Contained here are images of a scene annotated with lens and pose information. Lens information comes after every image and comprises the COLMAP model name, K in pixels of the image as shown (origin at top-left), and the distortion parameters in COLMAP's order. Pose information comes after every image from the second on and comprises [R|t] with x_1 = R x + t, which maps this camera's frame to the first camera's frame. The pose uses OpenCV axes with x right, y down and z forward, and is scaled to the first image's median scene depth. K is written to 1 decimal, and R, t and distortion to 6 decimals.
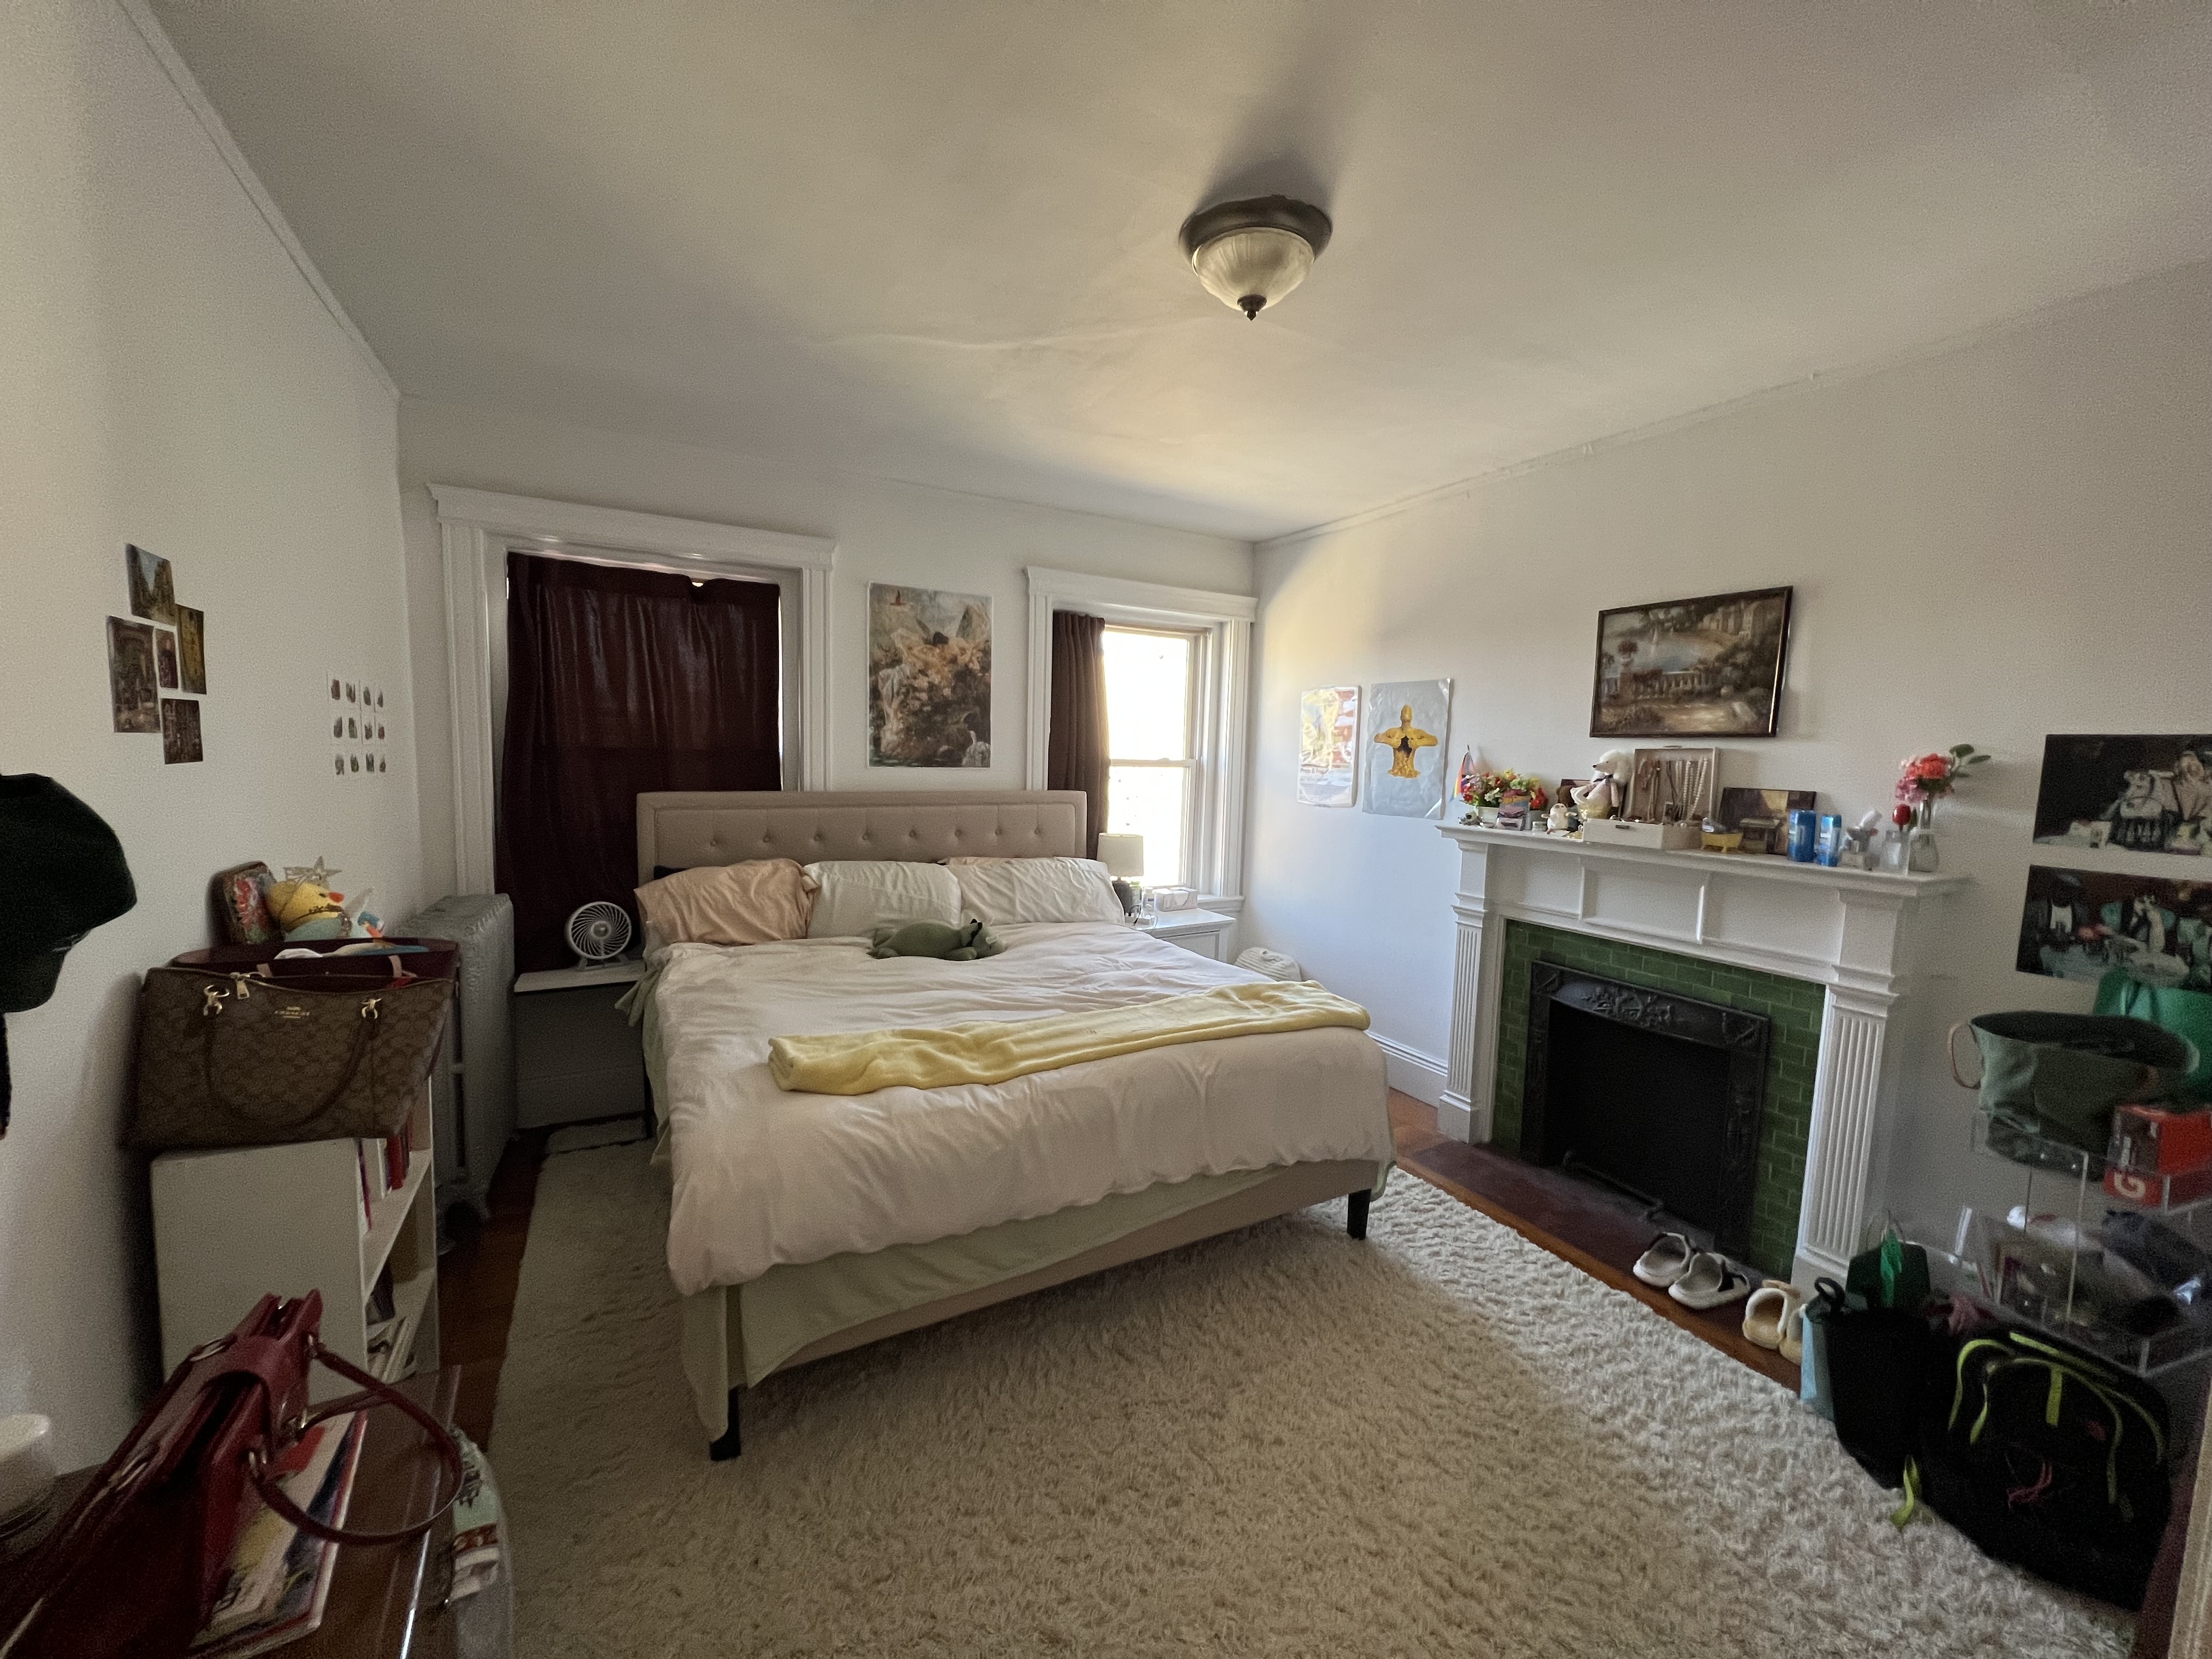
lens RADIAL K [[881.9, 0, 1108.7], [0, 881.9, 836.0], [0, 0, 1]] dist [-0.005763, 0.001635]
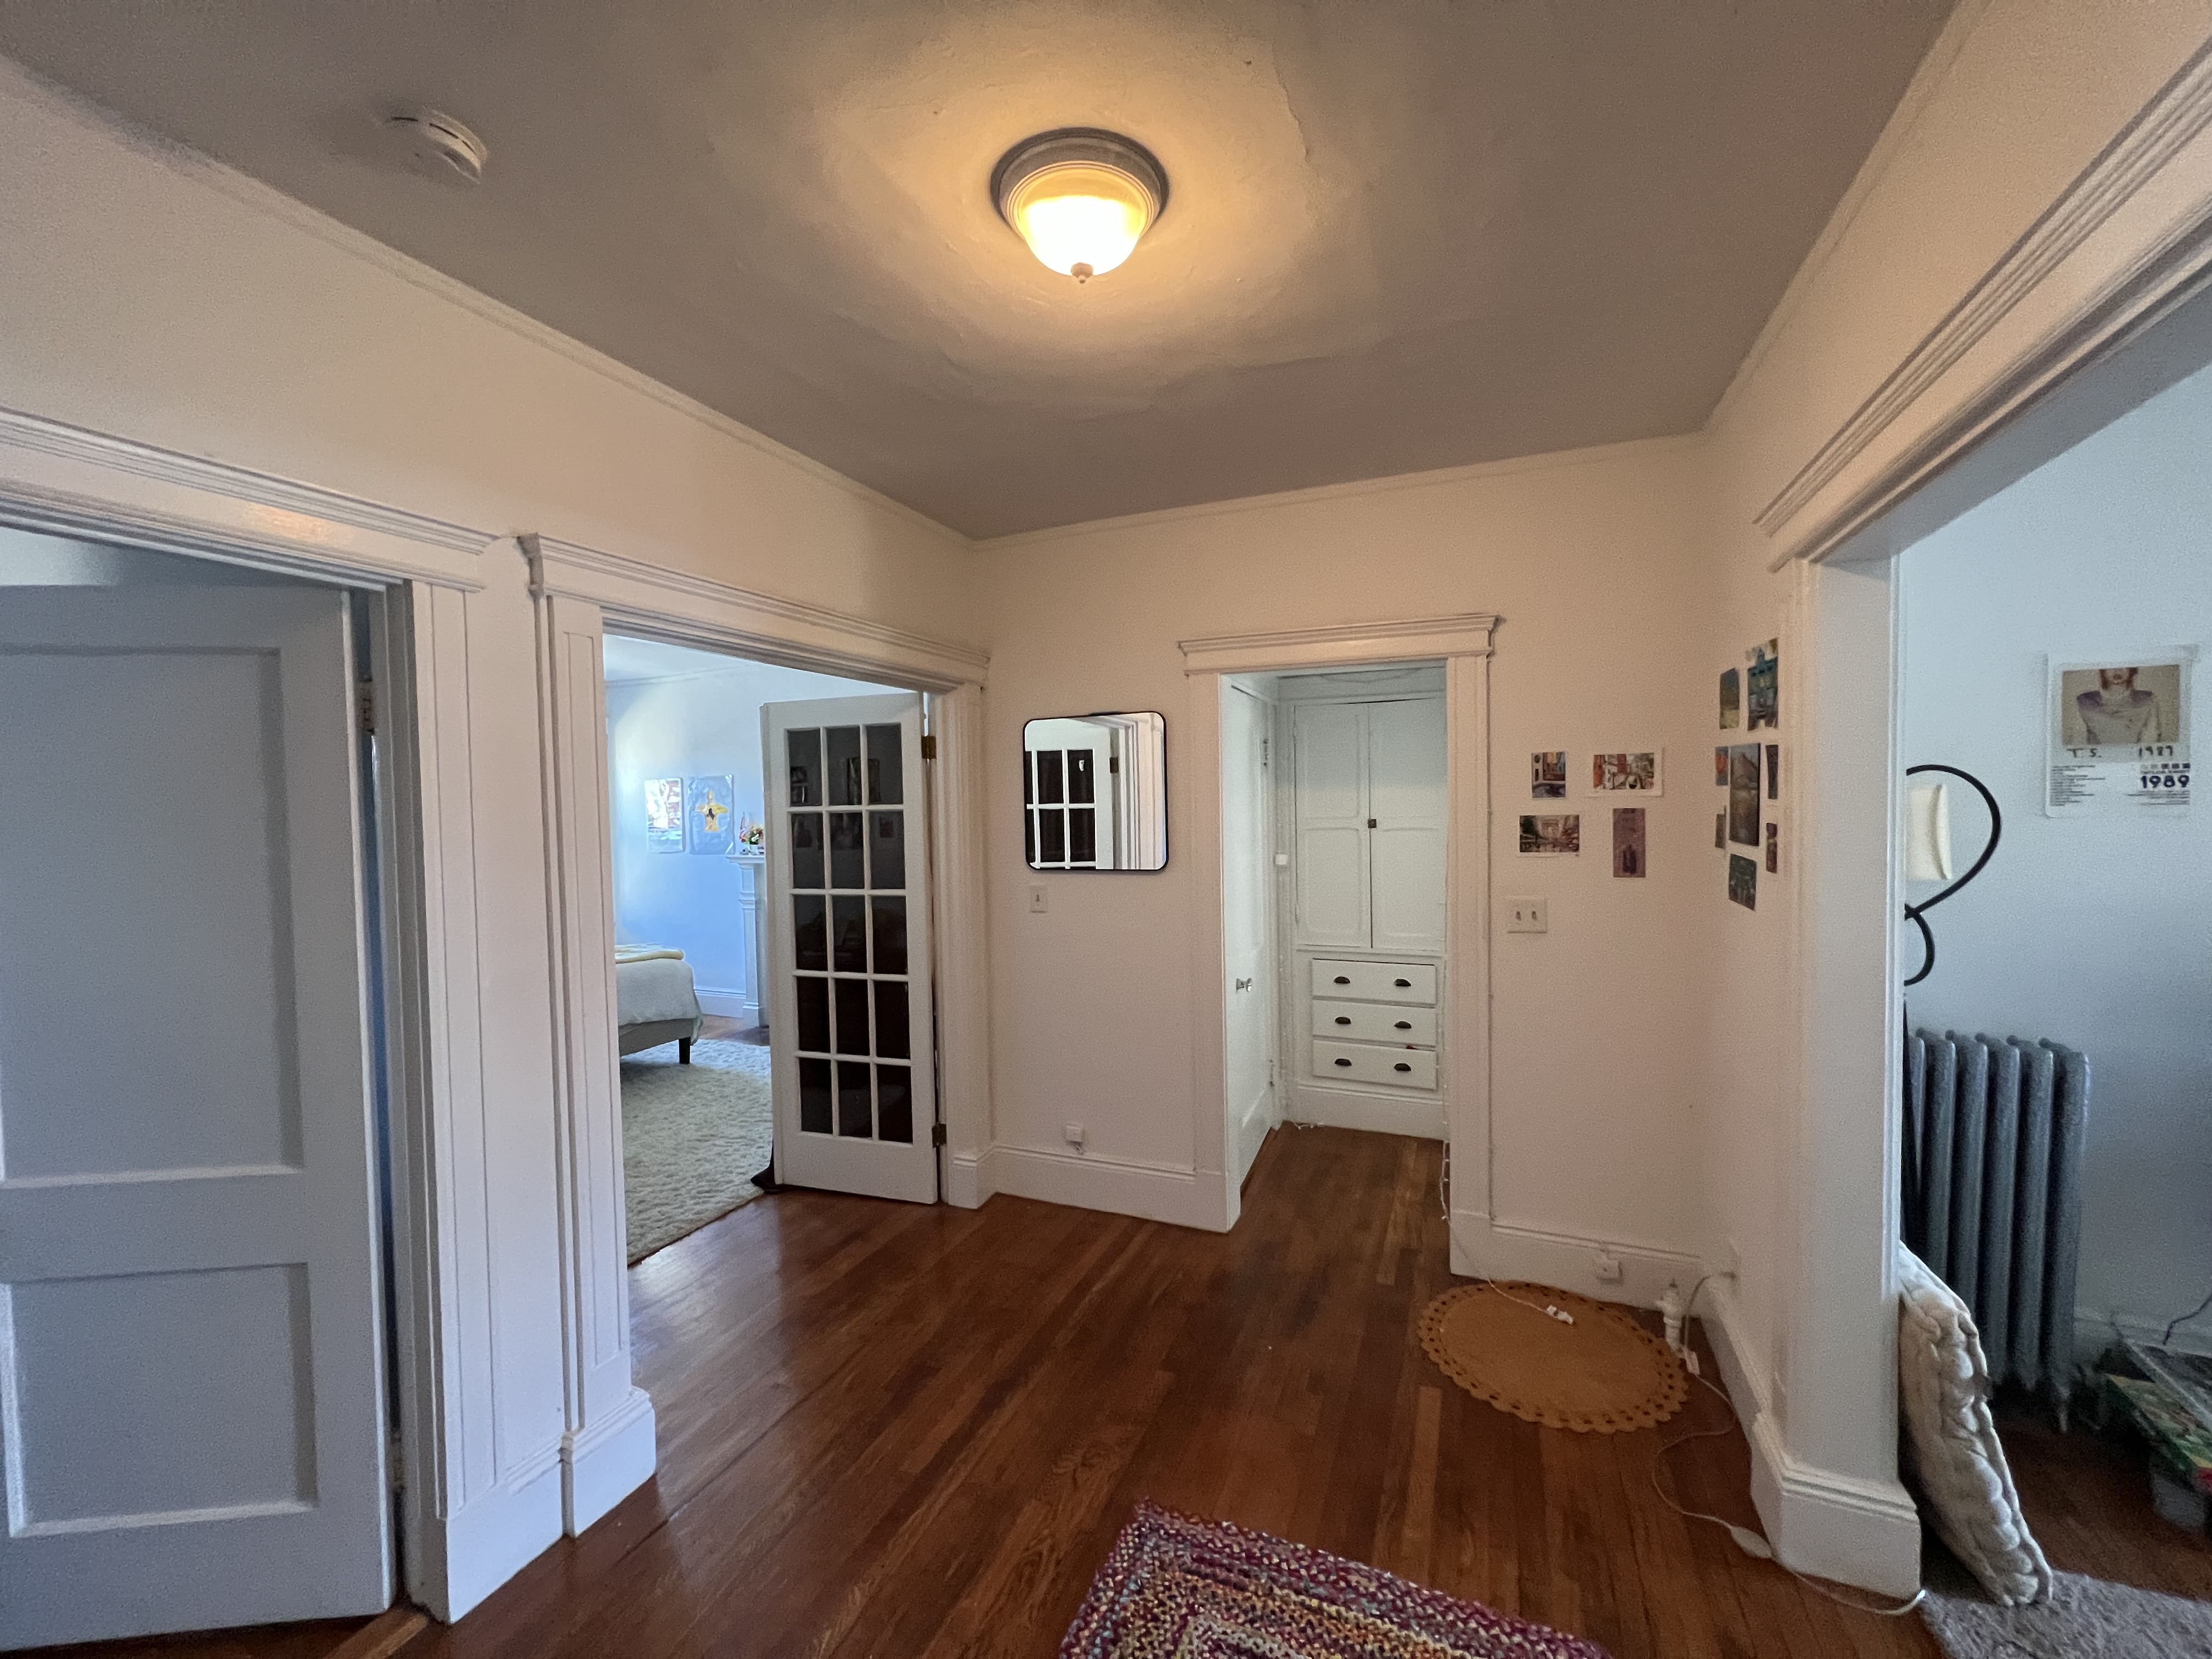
lens RADIAL K [[881.9, 0, 1107.7], [0, 881.9, 832.9], [0, 0, 1]] dist [-0.005763, 0.001635]
pose [[0.793730, -0.061705, 0.605132, -0.108061], [0.101486, 0.994331, -0.031724, 0.081628], [-0.599744, 0.086593, 0.795493, -0.989634]]
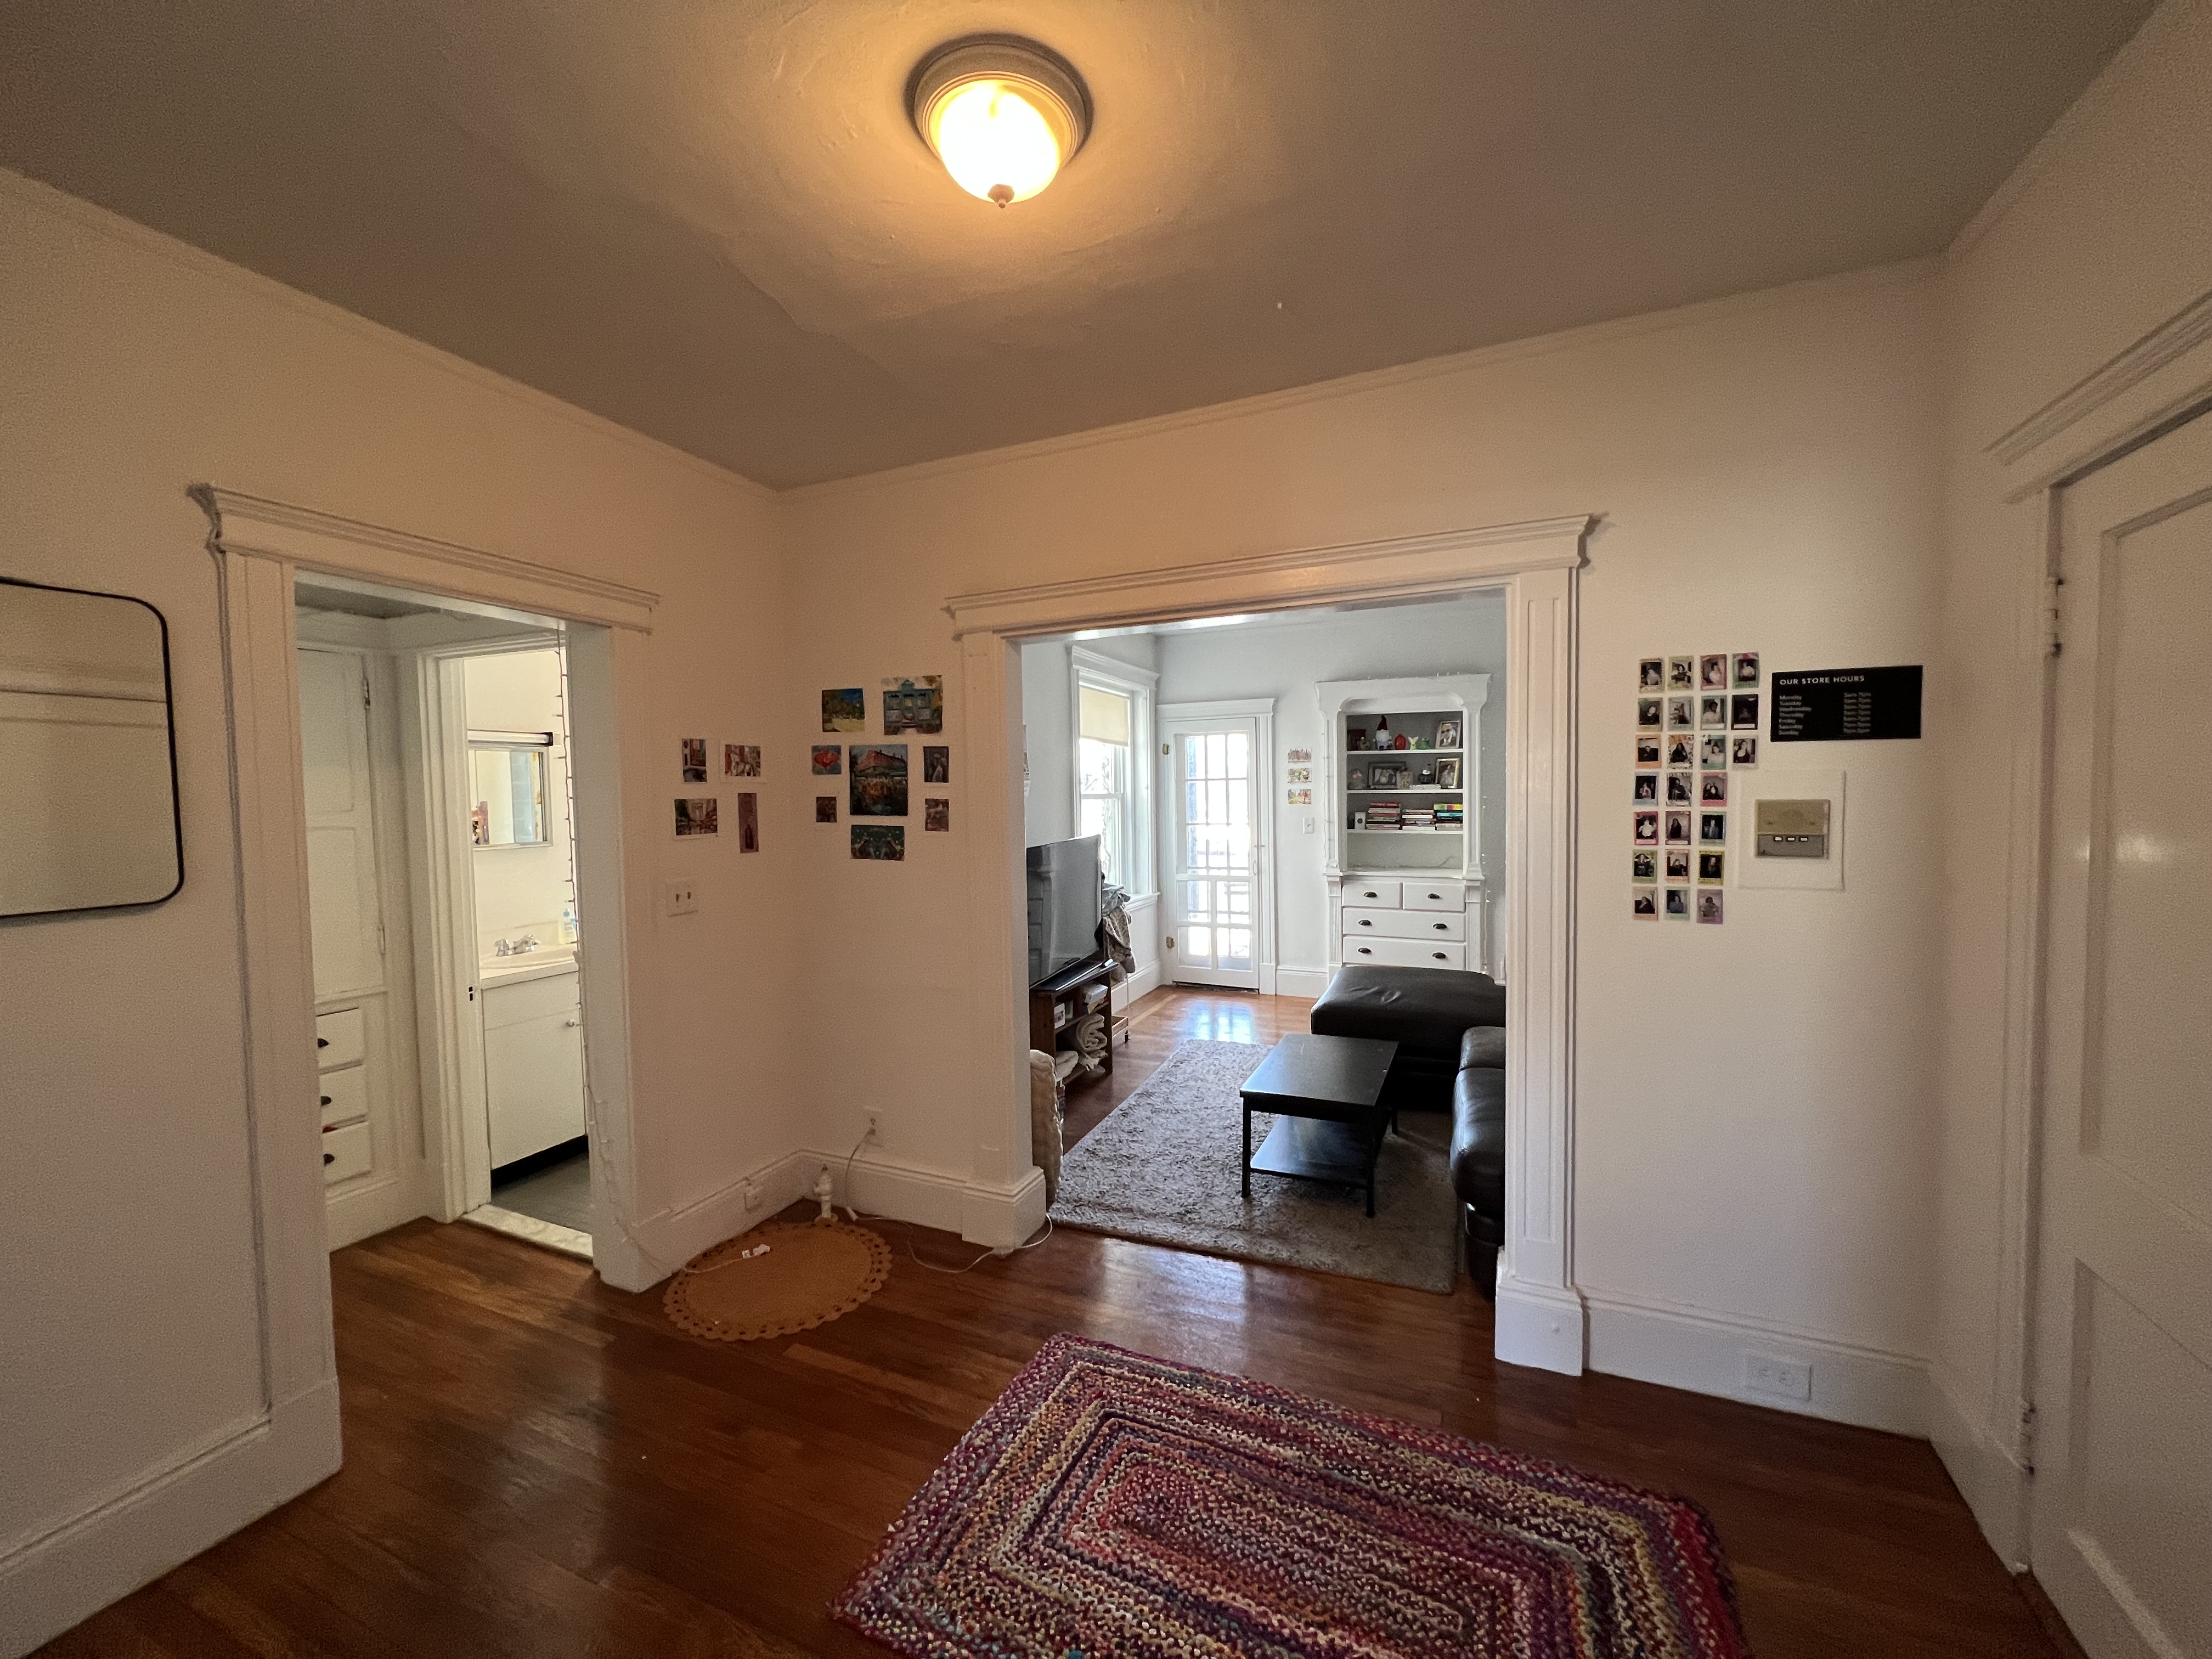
lens RADIAL K [[884.4, 0, 1111.4], [0, 884.4, 834.0], [0, 0, 1]] dist [-0.002316, 0.000492]
pose [[-0.600884, -0.053336, 0.797555, -0.223029], [0.081460, 0.988491, 0.127477, 0.036684], [-0.795175, 0.141568, -0.589623, -0.376990]]
